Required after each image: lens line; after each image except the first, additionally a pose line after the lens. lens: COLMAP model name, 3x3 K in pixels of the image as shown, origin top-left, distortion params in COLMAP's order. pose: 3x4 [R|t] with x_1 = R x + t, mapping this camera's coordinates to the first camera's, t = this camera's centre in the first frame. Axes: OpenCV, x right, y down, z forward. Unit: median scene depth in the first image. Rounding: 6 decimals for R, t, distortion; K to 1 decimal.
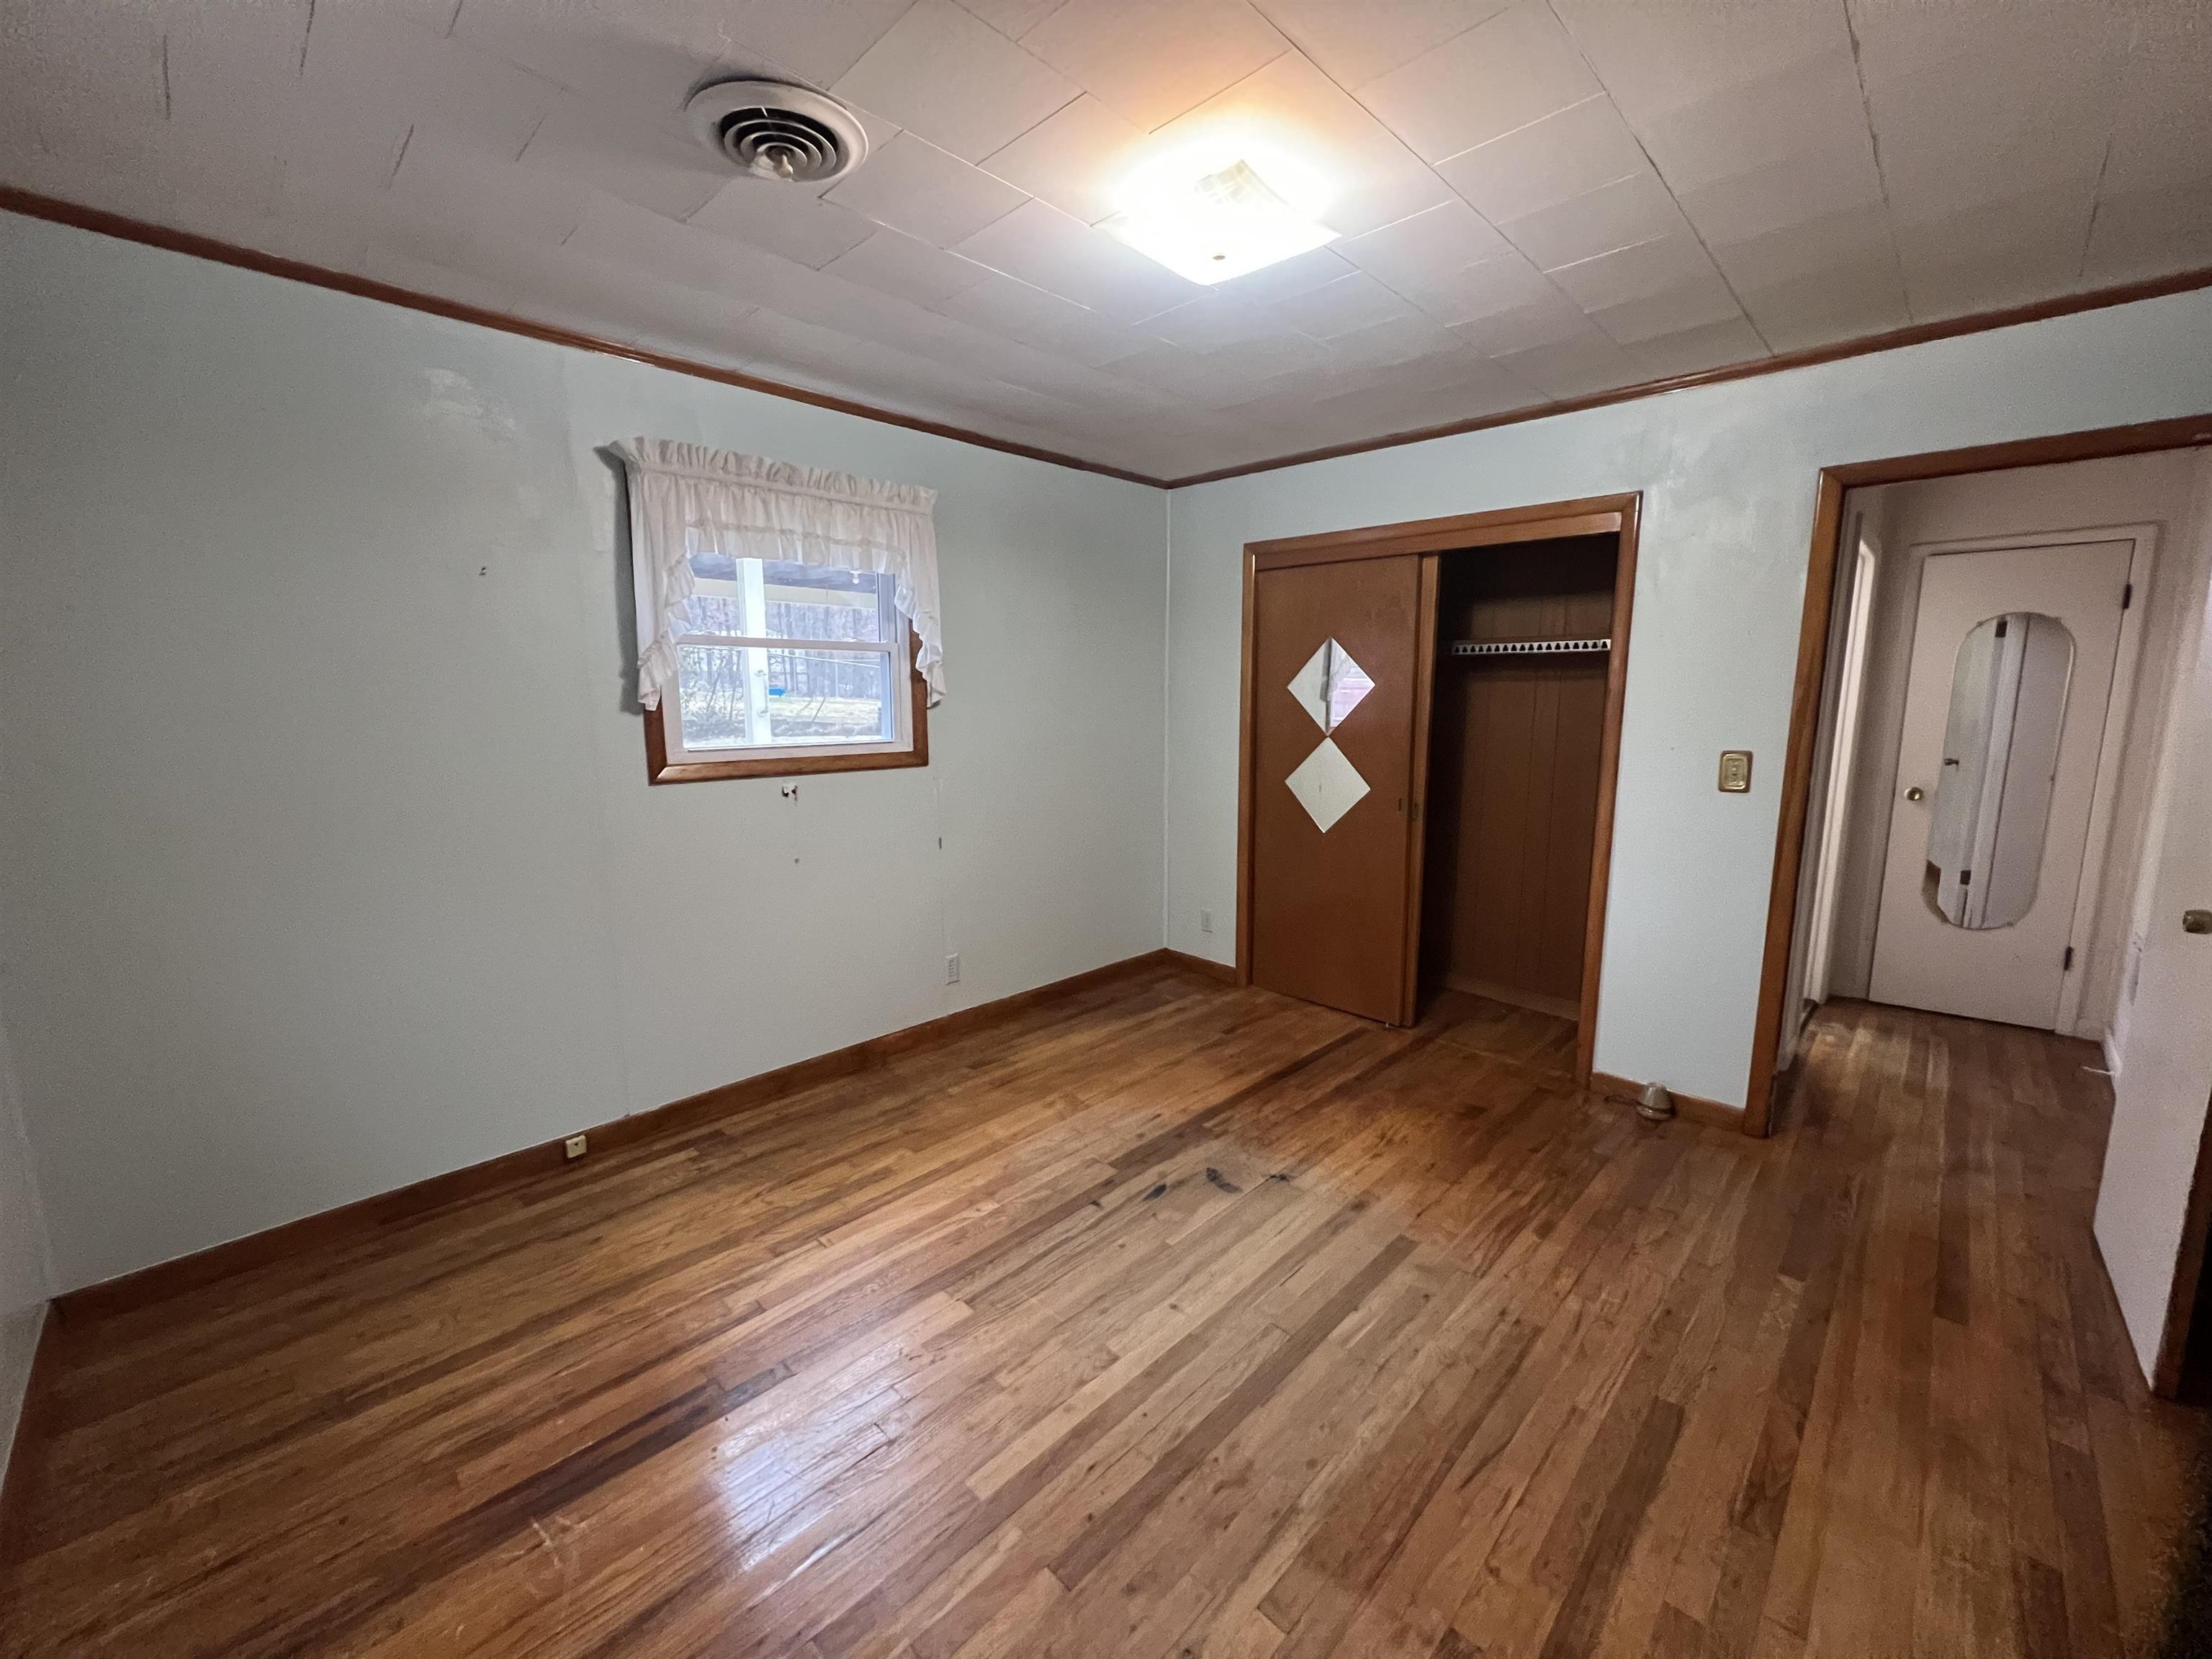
lens RADIAL K [[908.8, 0, 1101.7], [0, 908.8, 830.3], [0, 0, 1]] dist [-0.003716, 0.001876]
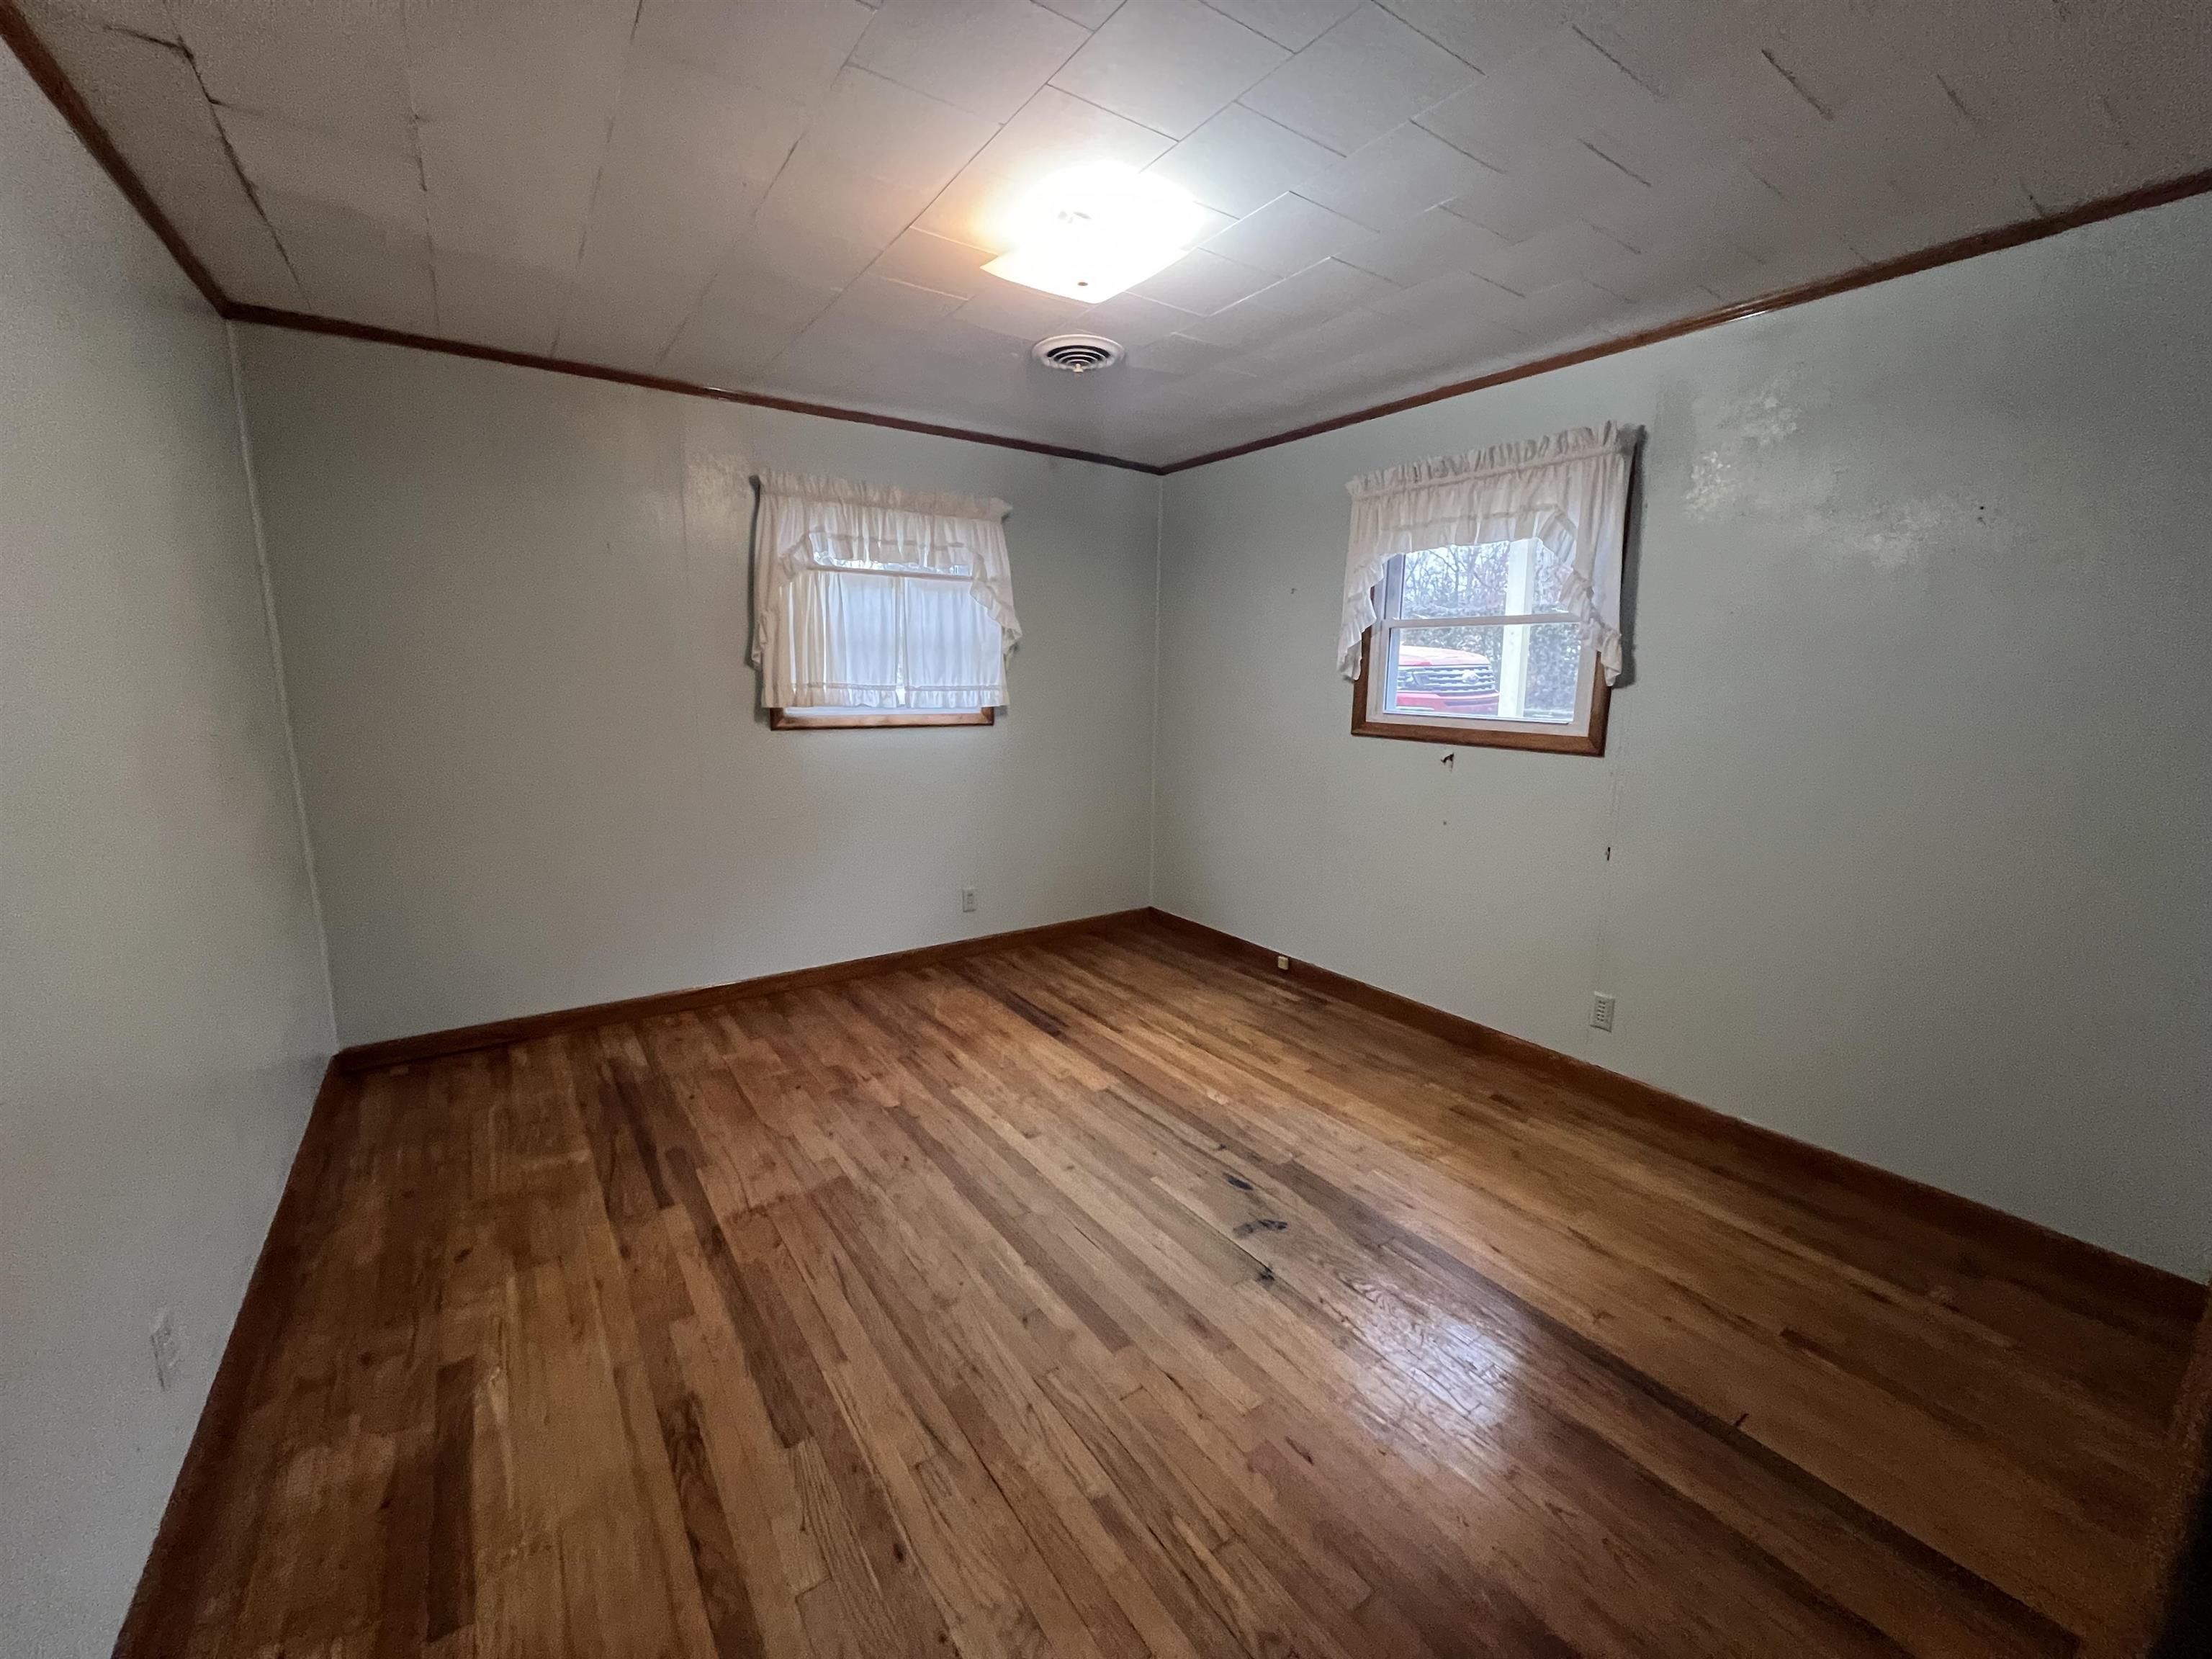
lens RADIAL K [[908.8, 0, 1100.9], [0, 908.8, 830.5], [0, 0, 1]] dist [-0.003716, 0.001876]
pose [[-0.208025, 0.168976, -0.963417, 1.017829], [-0.159096, 0.966003, 0.203782, -0.144939], [0.965098, 0.195667, -0.174069, 1.014171]]
